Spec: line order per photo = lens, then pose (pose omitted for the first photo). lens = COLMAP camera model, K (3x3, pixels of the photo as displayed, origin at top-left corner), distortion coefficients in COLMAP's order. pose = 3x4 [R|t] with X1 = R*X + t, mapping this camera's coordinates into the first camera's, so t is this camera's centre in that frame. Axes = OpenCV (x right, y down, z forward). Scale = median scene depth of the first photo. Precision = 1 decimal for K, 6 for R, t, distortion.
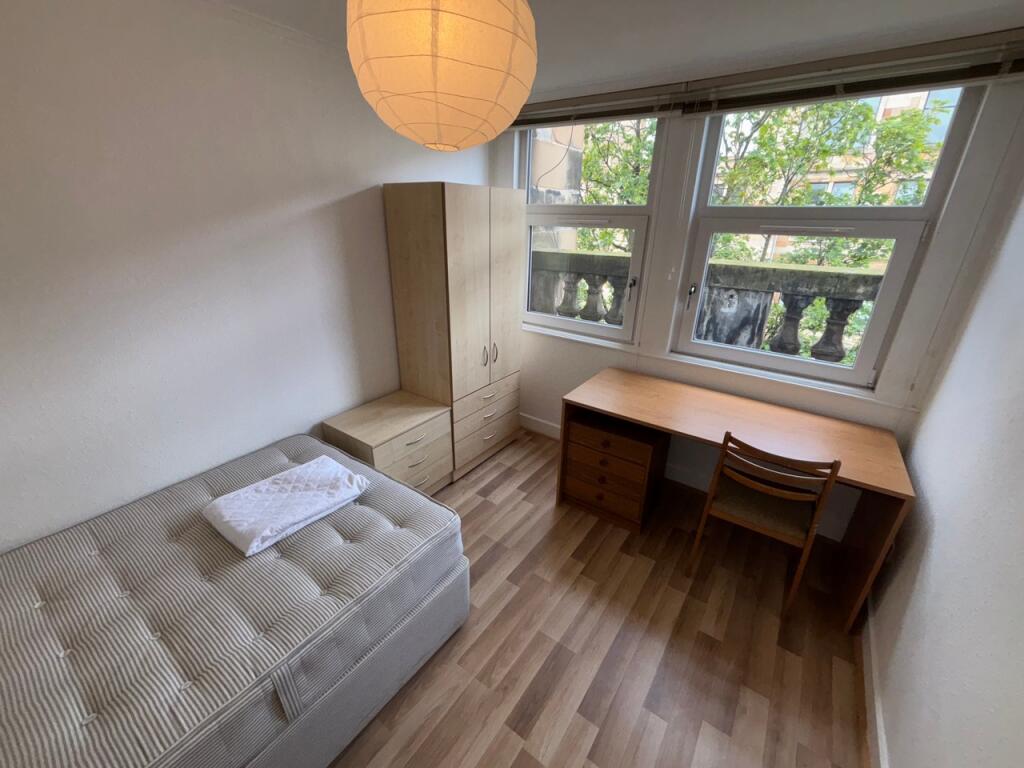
lens RADIAL K [[416.0, 0, 511.0], [0, 416.0, 384.6], [0, 0, 1]] dist [-0.000966, 0.000755]
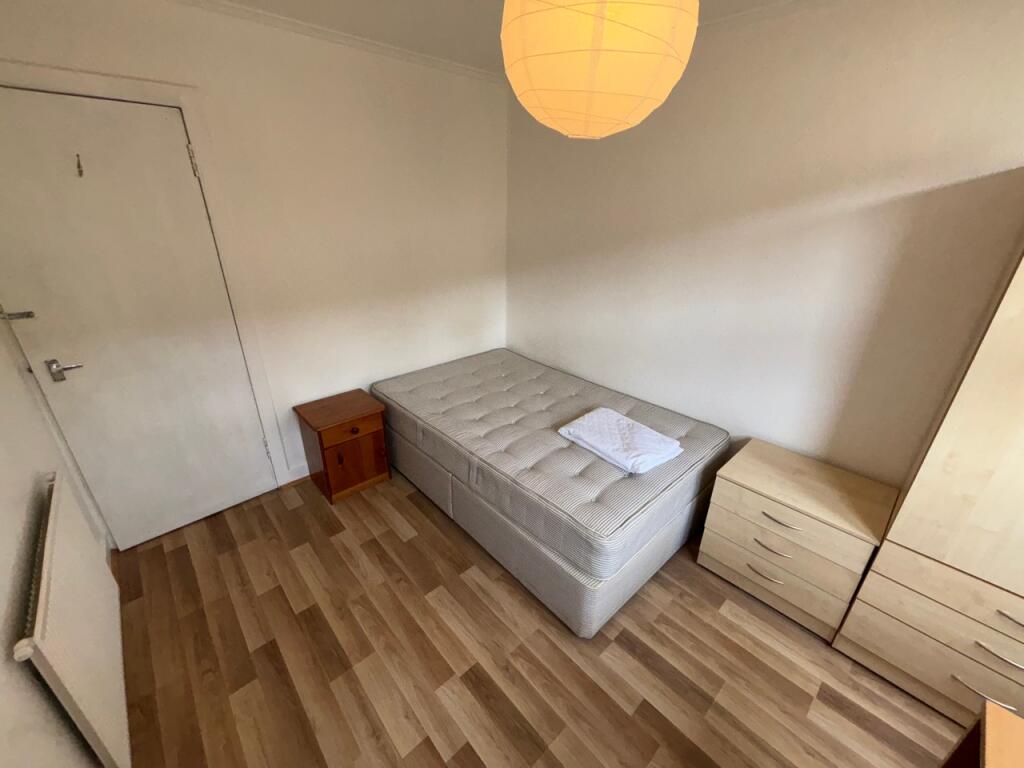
lens RADIAL K [[416.0, 0, 509.1], [0, 416.0, 381.6], [0, 0, 1]] dist [-0.000966, 0.000755]
pose [[-0.203142, 0.369739, -0.906657, 0.454263], [-0.387408, 0.820052, 0.421223, -0.197153], [0.899248, 0.436815, -0.023347, 0.501002]]
